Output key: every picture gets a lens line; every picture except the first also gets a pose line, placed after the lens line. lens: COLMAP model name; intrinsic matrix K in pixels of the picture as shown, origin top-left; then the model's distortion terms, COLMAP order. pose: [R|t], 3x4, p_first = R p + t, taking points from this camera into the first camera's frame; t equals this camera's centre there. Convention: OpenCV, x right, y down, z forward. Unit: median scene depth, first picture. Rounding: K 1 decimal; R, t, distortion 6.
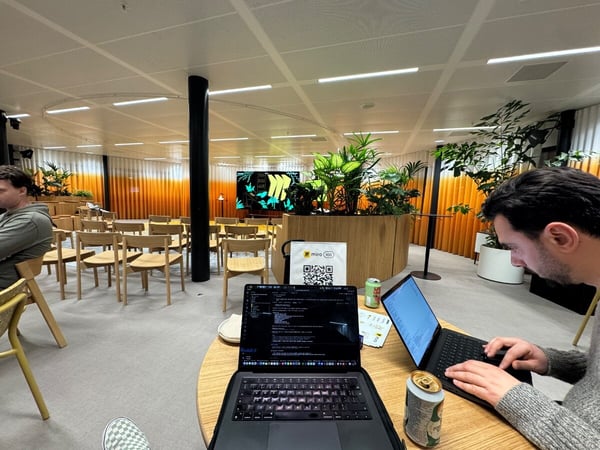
lens RADIAL K [[237.6, 0, 307.8], [0, 237.6, 226.0], [0, 0, 1]] dist [0.000500, 0.000091]
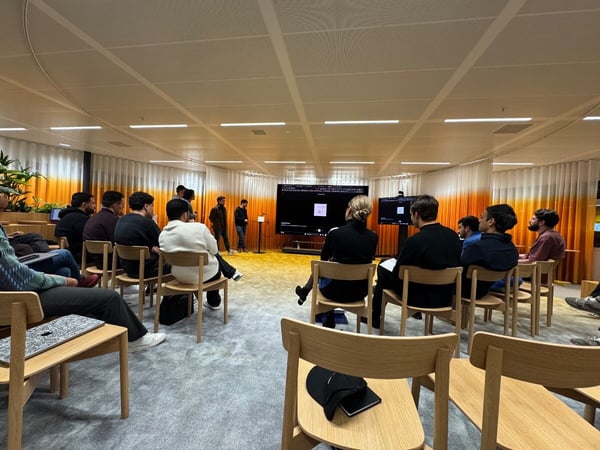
lens RADIAL K [[237.6, 0, 307.8], [0, 237.6, 226.0], [0, 0, 1]] dist [0.000500, 0.000091]
pose [[0.991039, 0.009866, 0.133206, -0.341660], [0.001715, 0.996246, -0.086549, -0.036112], [-0.133560, 0.086002, 0.987302, 0.293033]]
